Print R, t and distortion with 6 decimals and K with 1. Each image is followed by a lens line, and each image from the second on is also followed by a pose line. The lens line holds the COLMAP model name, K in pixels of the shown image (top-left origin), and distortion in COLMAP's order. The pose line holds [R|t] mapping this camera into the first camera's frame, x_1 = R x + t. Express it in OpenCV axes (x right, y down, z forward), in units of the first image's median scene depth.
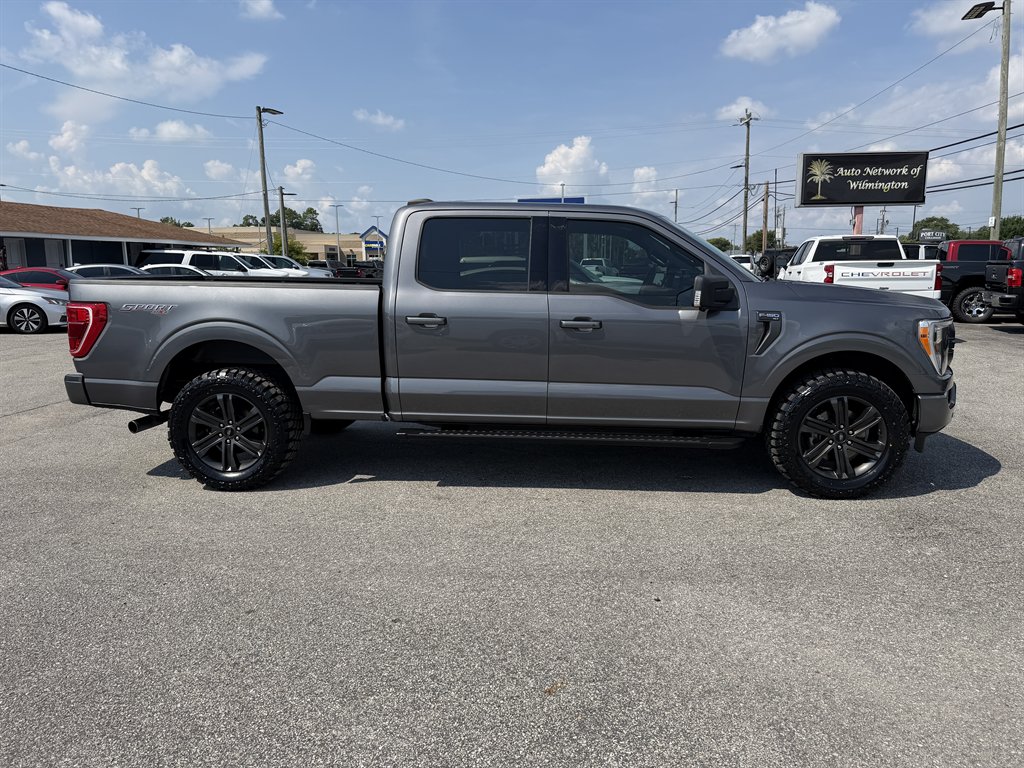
lens RADIAL K [[723.3, 0, 524.2], [0, 723.3, 389.6], [0, 0, 1]] dist [0.034791, -0.041554]
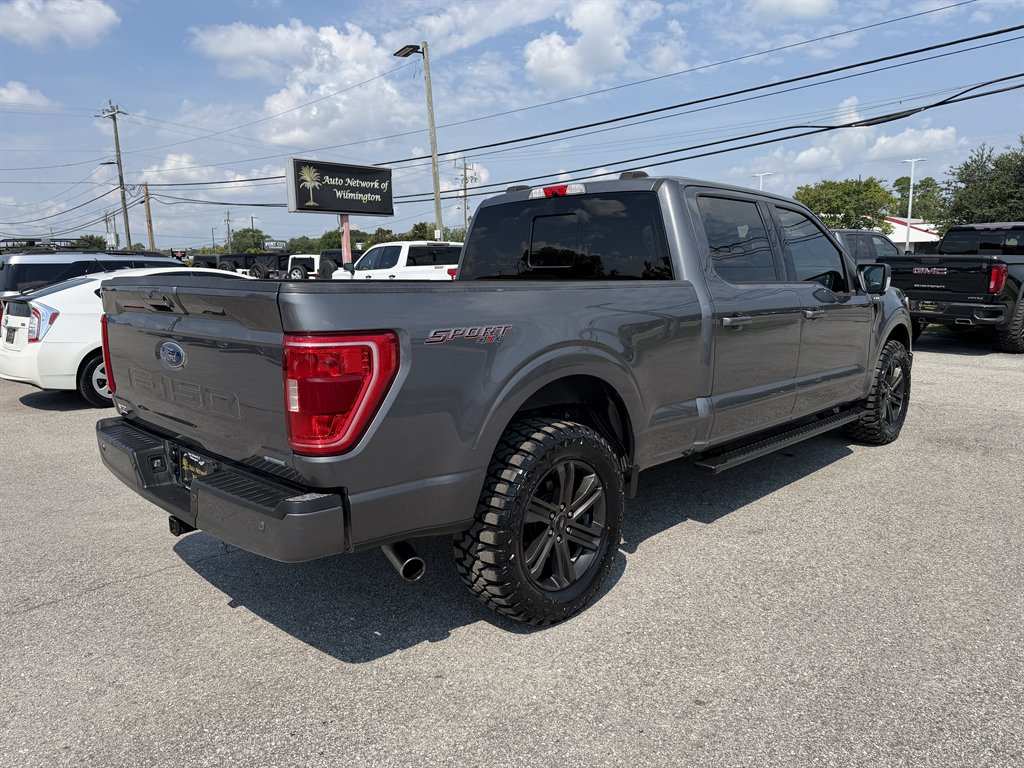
lens RADIAL K [[723.3, 0, 515.3], [0, 723.3, 383.6], [0, 0, 1]] dist [0.034791, -0.041554]
pose [[0.650695, -0.126031, 0.748807, -0.200011], [0.140857, 0.989049, 0.044065, -0.021117], [-0.746160, 0.076802, 0.661322, 0.140188]]
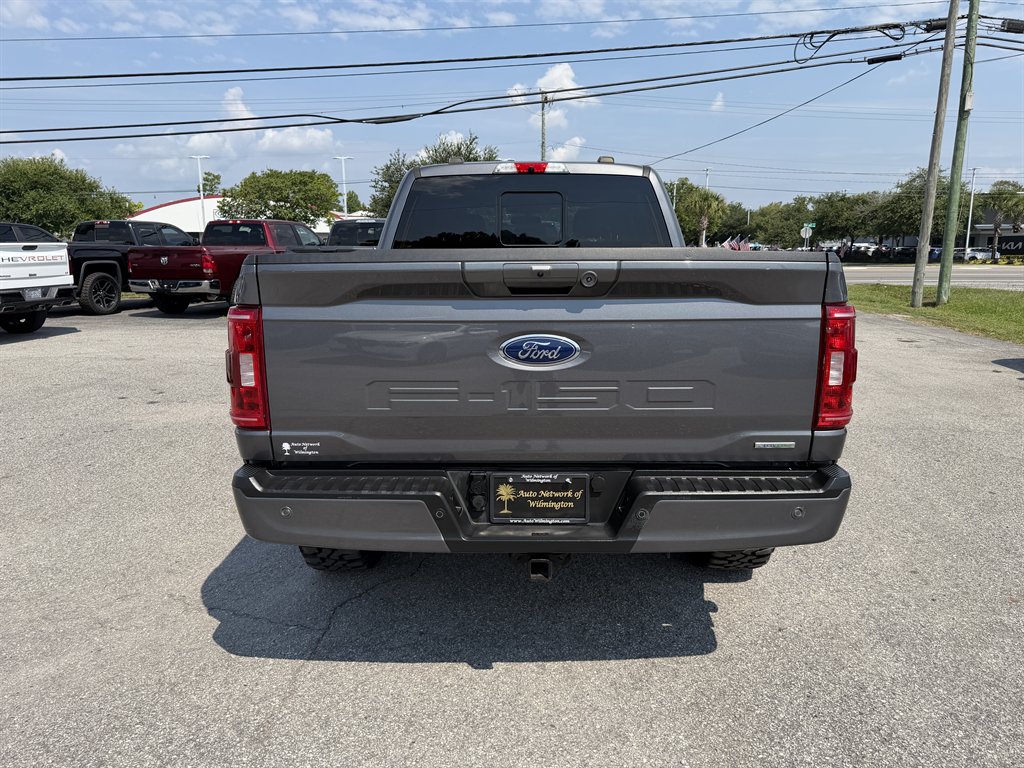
lens RADIAL K [[723.3, 0, 516.9], [0, 723.3, 382.4], [0, 0, 1]] dist [0.034791, -0.041554]
pose [[-0.054634, -0.177274, 0.982644, -0.239735], [0.175115, 0.967160, 0.184217, -0.043265], [-0.983031, 0.182140, -0.021797, 0.275991]]
